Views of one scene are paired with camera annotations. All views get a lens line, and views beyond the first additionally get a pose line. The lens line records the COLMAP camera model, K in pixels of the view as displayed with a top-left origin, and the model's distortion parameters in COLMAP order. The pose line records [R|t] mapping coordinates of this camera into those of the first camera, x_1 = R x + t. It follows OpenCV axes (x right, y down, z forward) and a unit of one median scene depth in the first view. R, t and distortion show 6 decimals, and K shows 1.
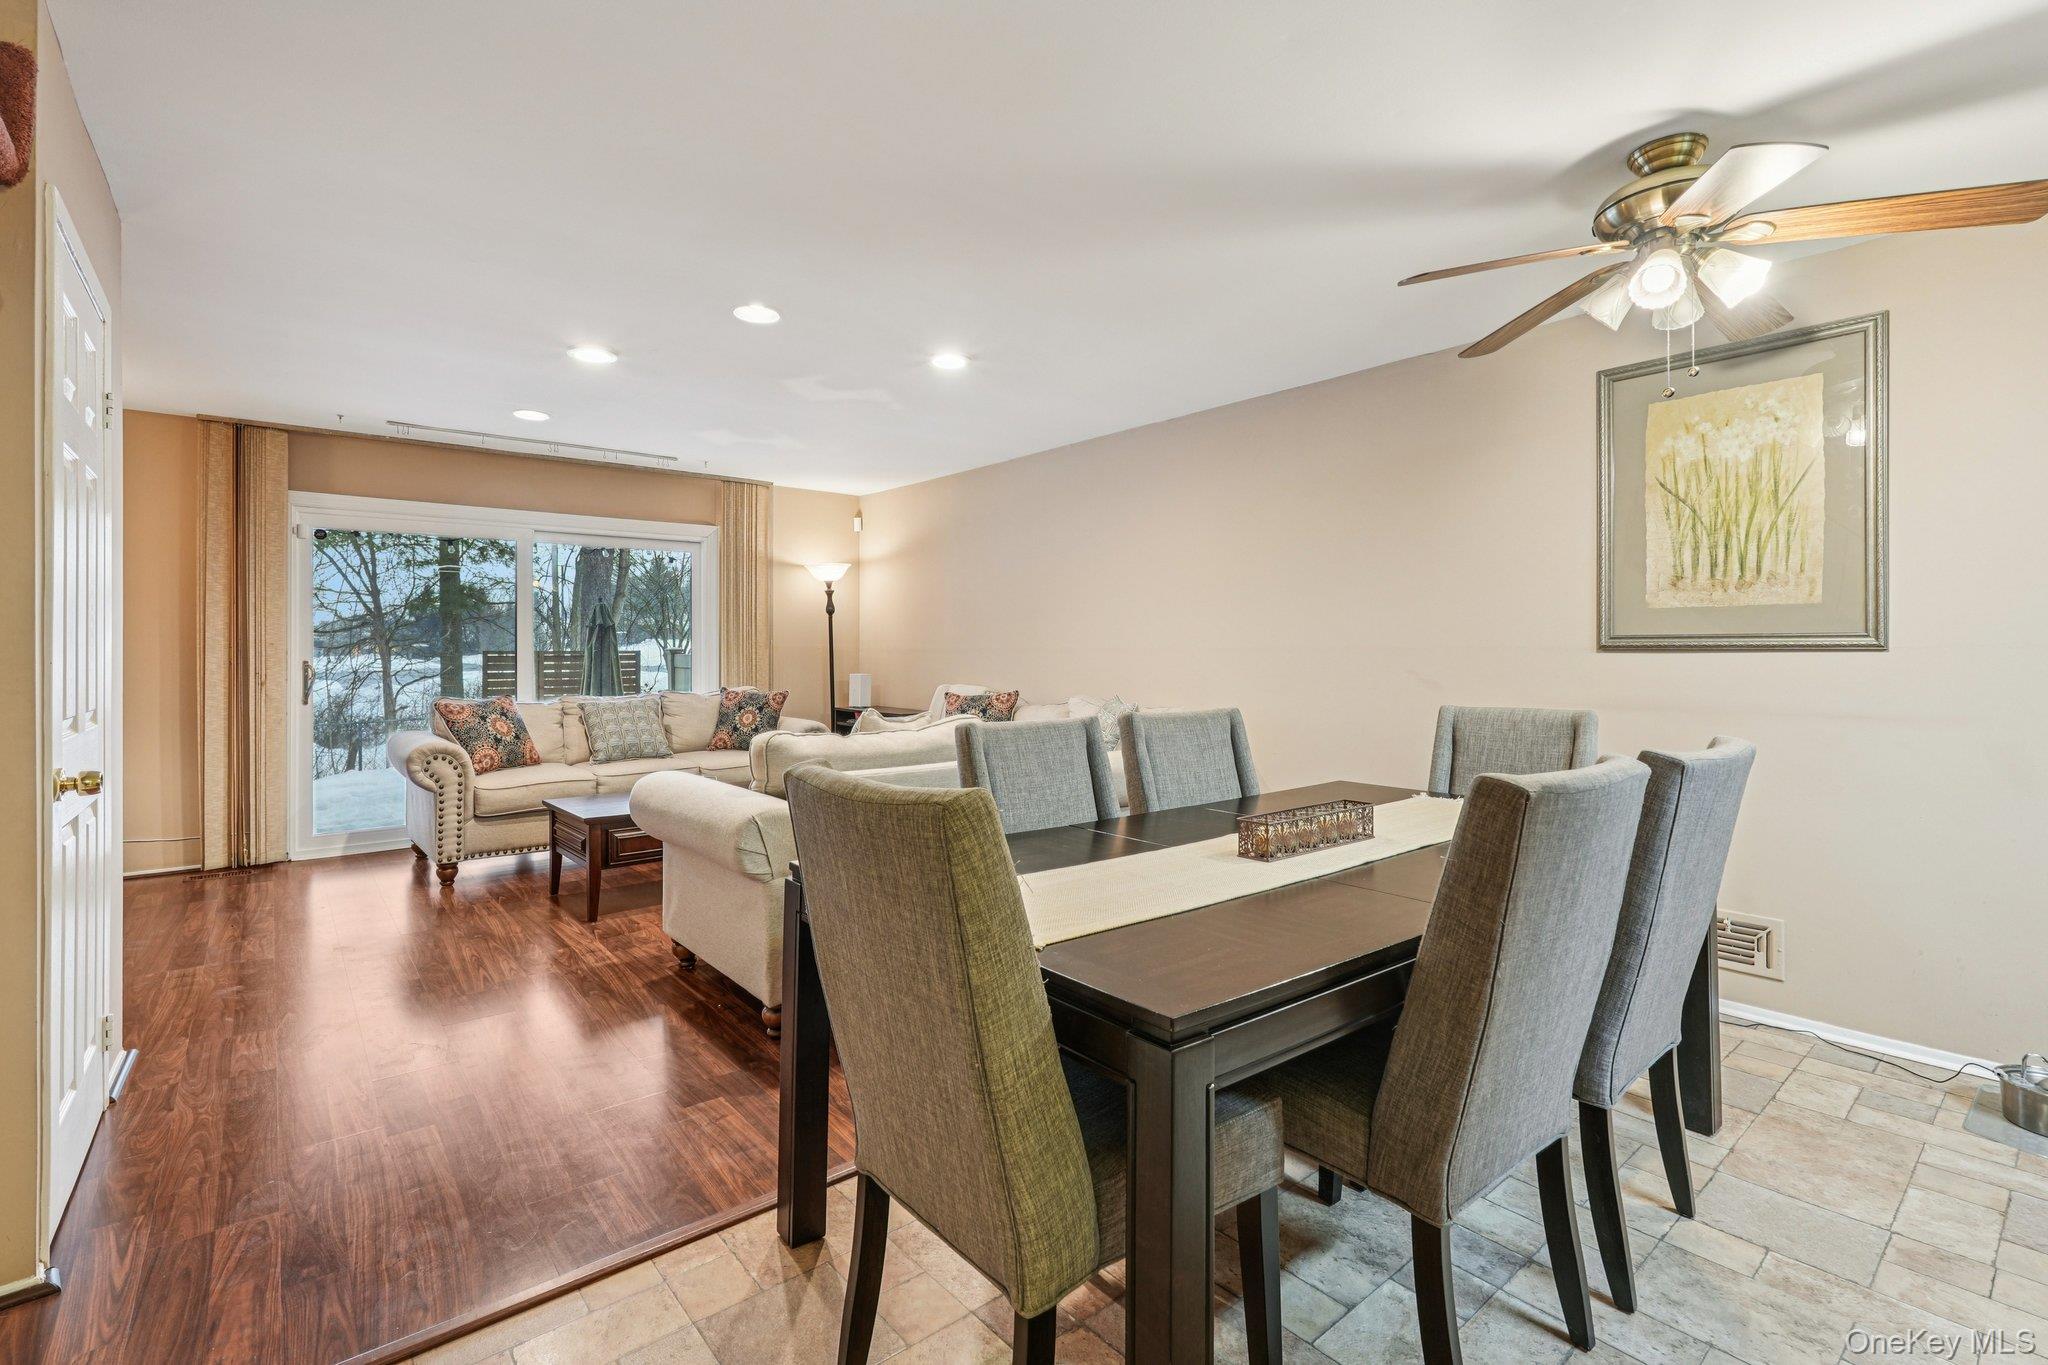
lens RADIAL K [[910.5, 0, 1030.6], [0, 910.5, 645.3], [0, 0, 1]] dist [-0.008115, 0.002176]
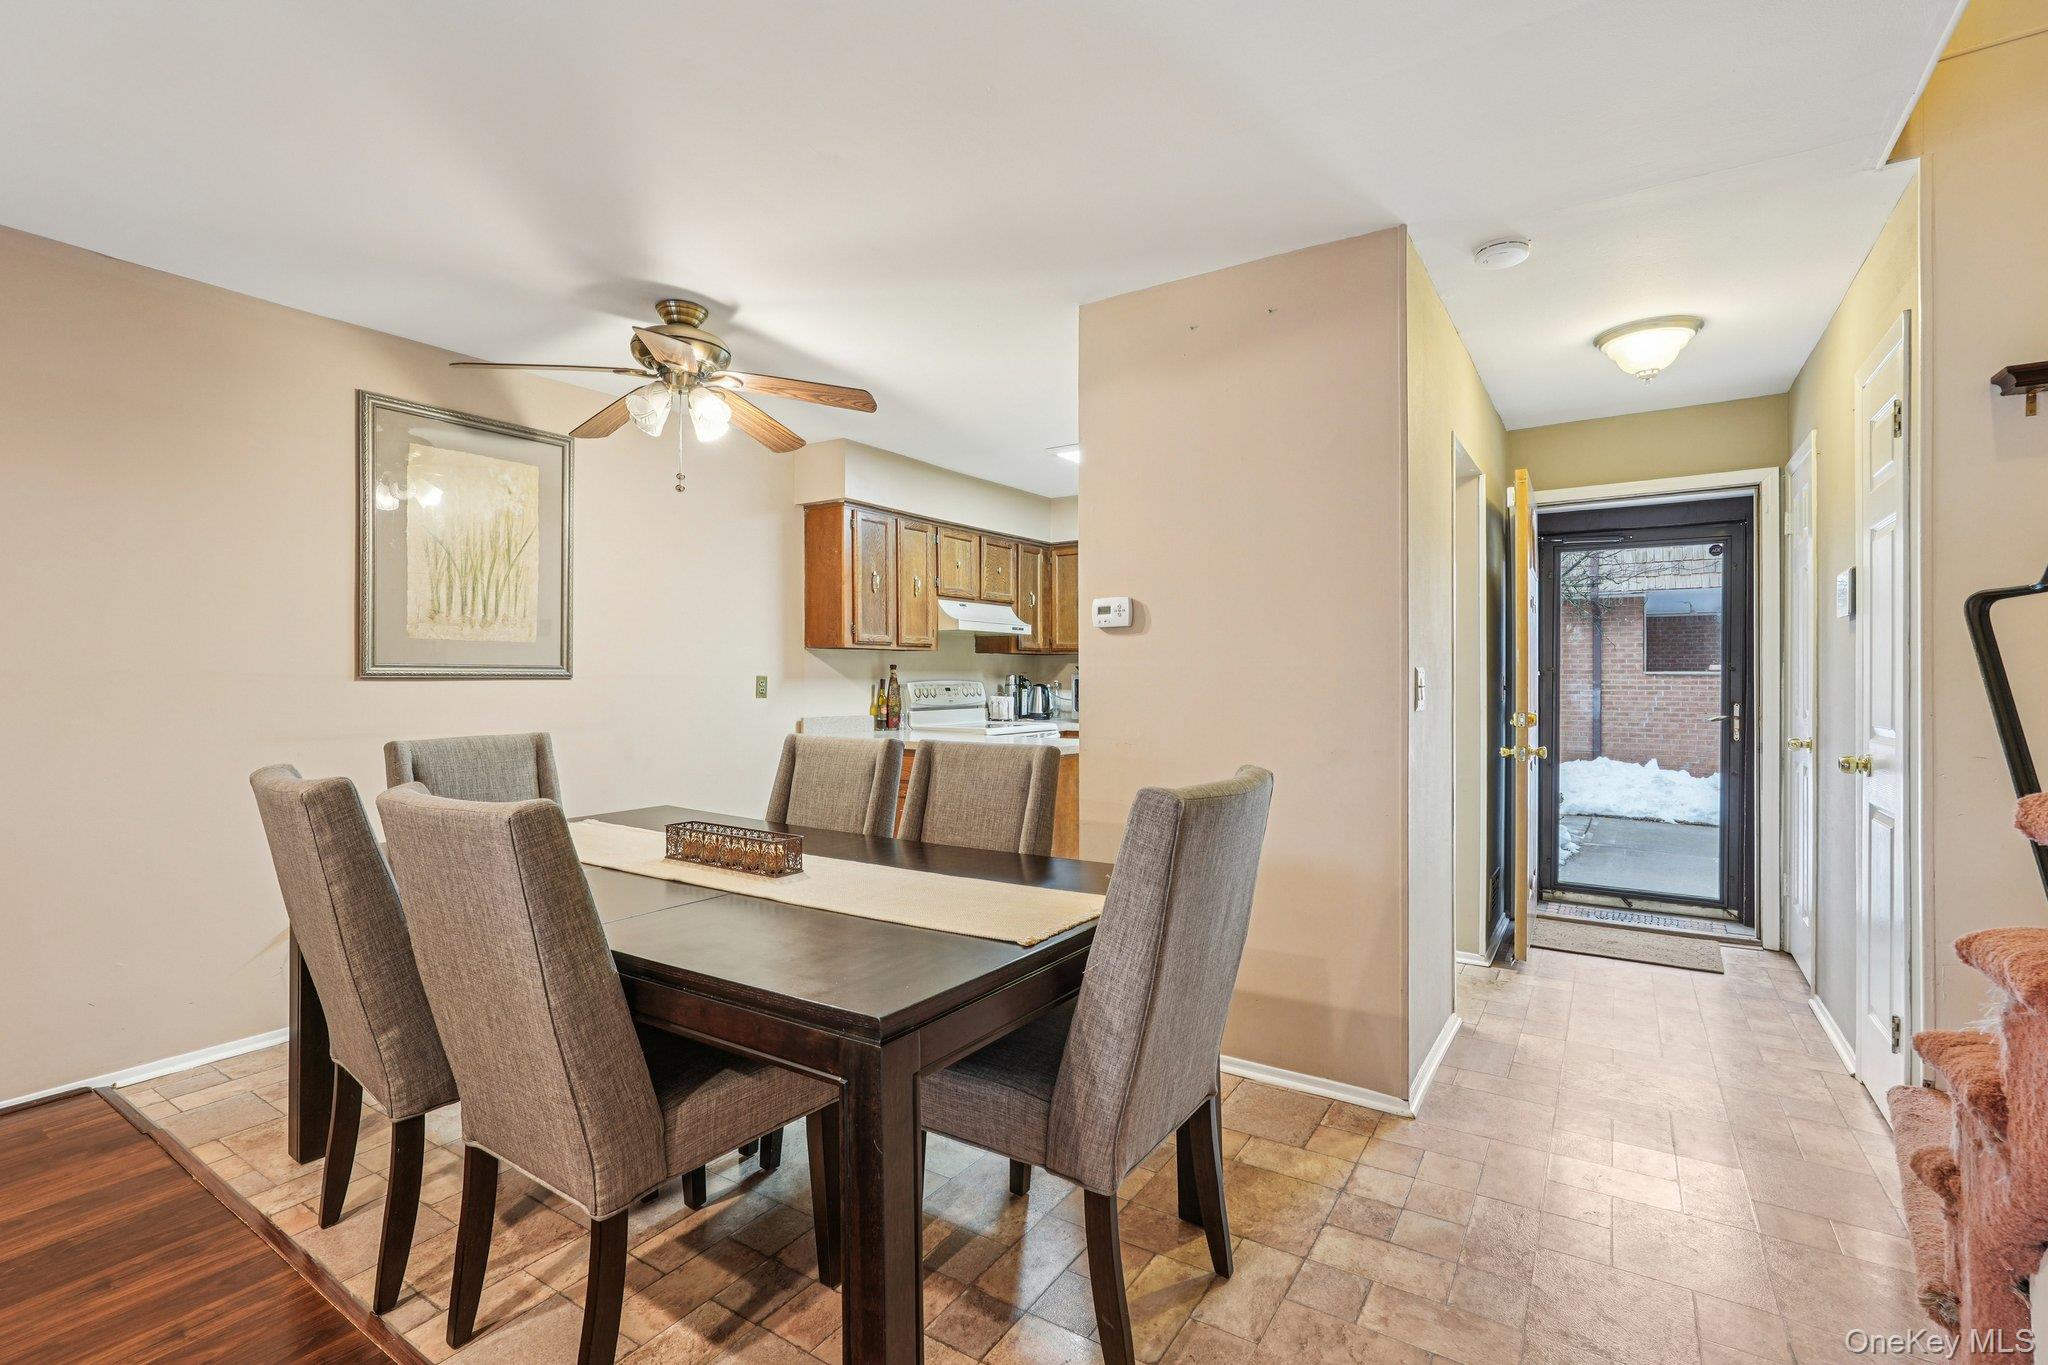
lens RADIAL K [[910.5, 0, 1034.3], [0, 910.5, 680.7], [0, 0, 1]] dist [-0.008115, 0.002176]
pose [[-0.305638, -0.000324, 0.952148, -0.319142], [-0.005926, 0.999981, -0.001562, 0.003272], [-0.952129, -0.006119, -0.305635, 0.382529]]
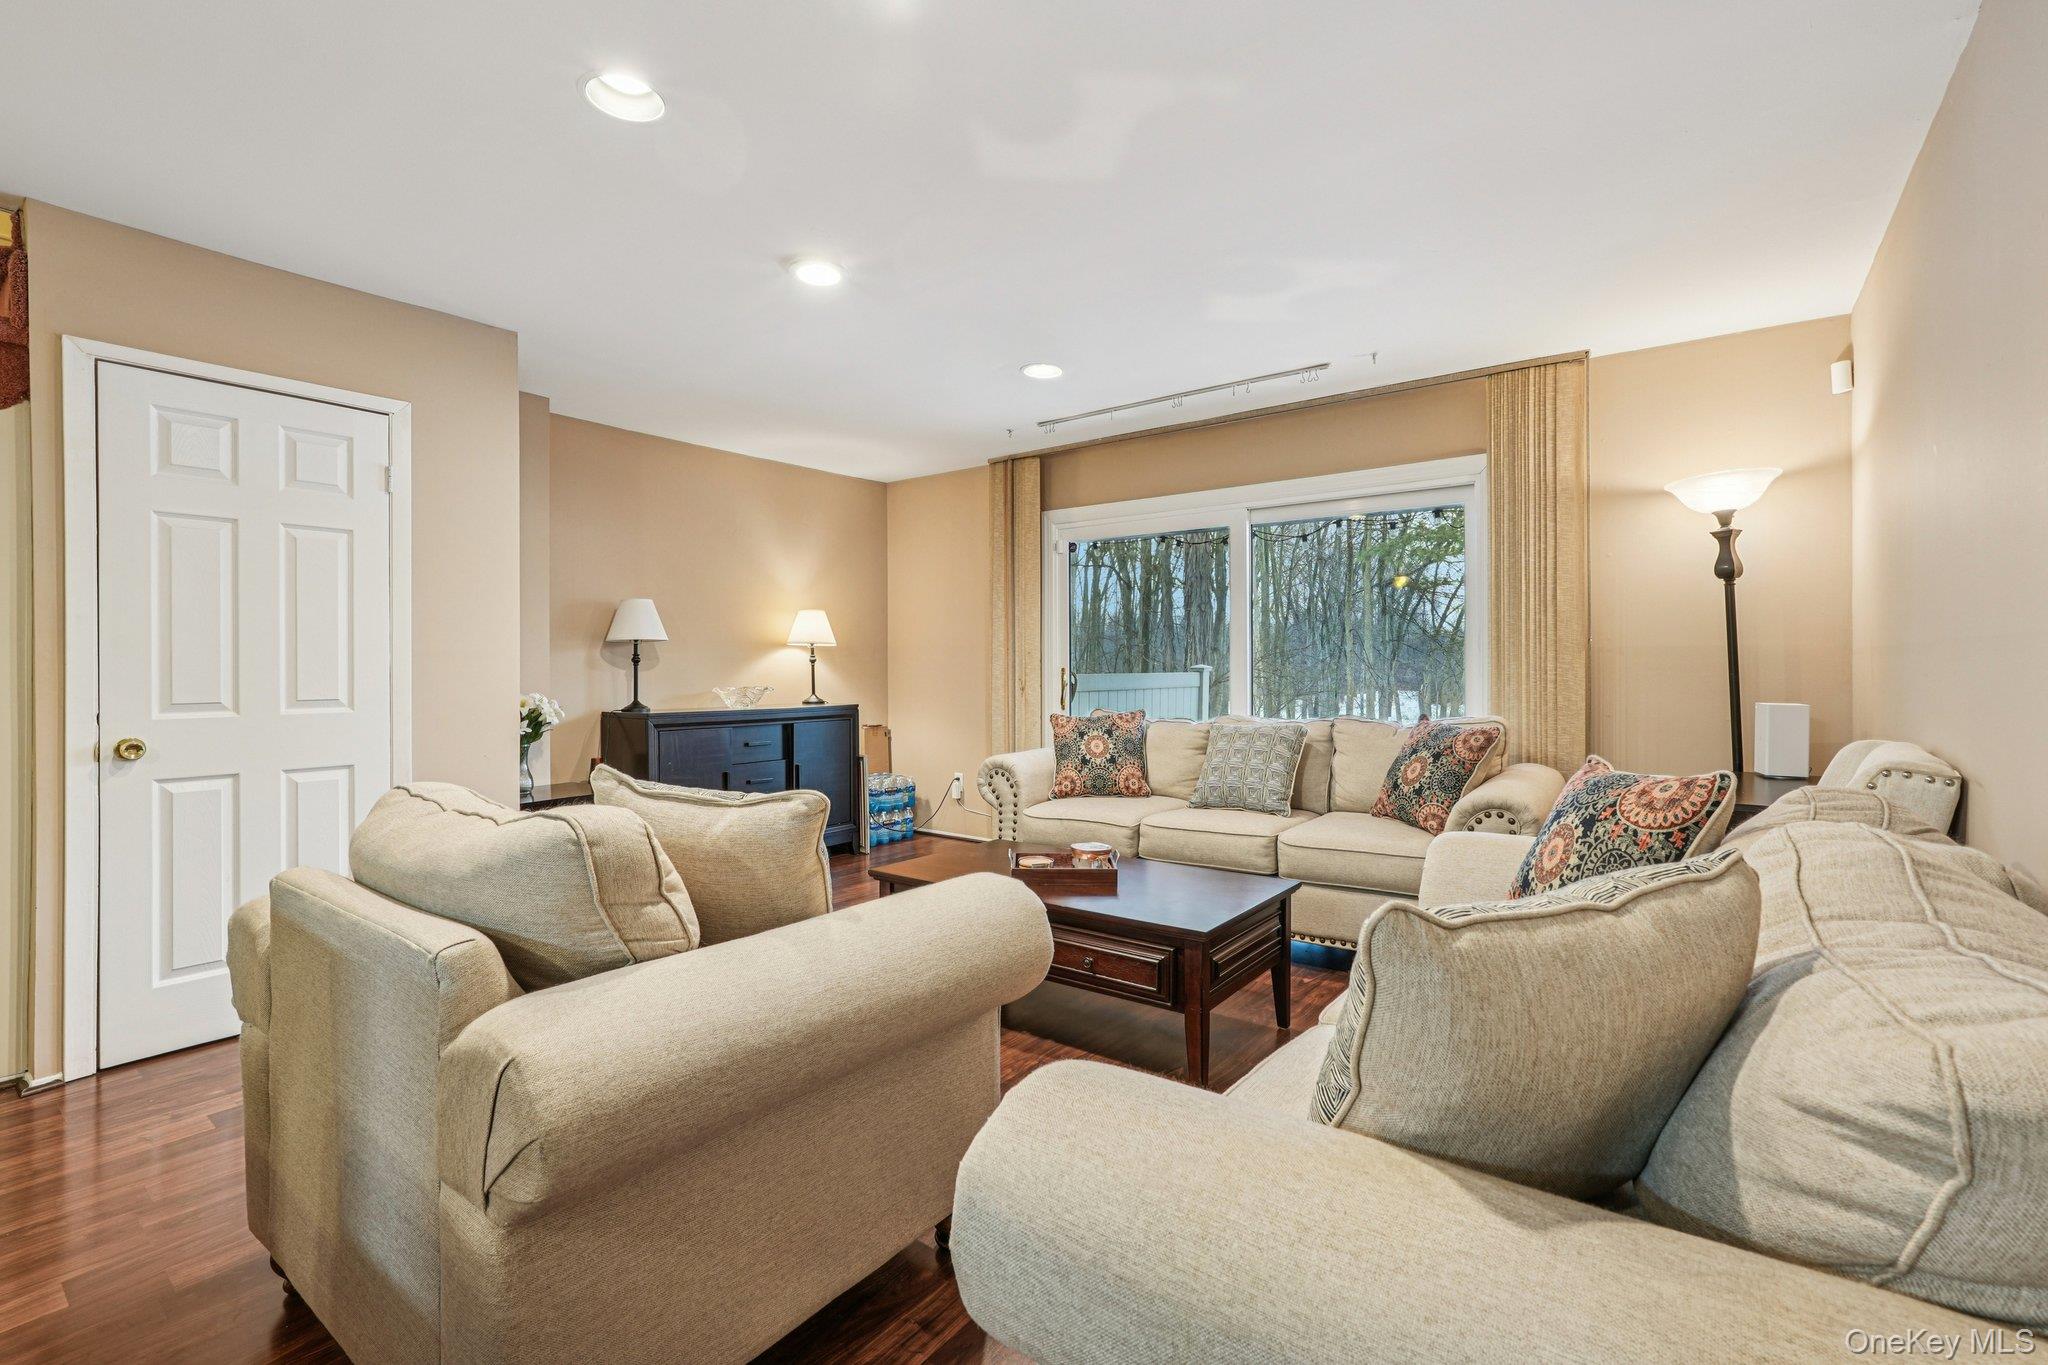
lens RADIAL K [[910.5, 0, 1024.2], [0, 910.5, 669.6], [0, 0, 1]] dist [-0.008115, 0.002176]
pose [[0.229487, 0.003362, -0.973306, 0.235026], [0.009533, 0.999938, 0.005702, 0.011591], [0.973265, -0.010587, 0.229440, 0.729280]]
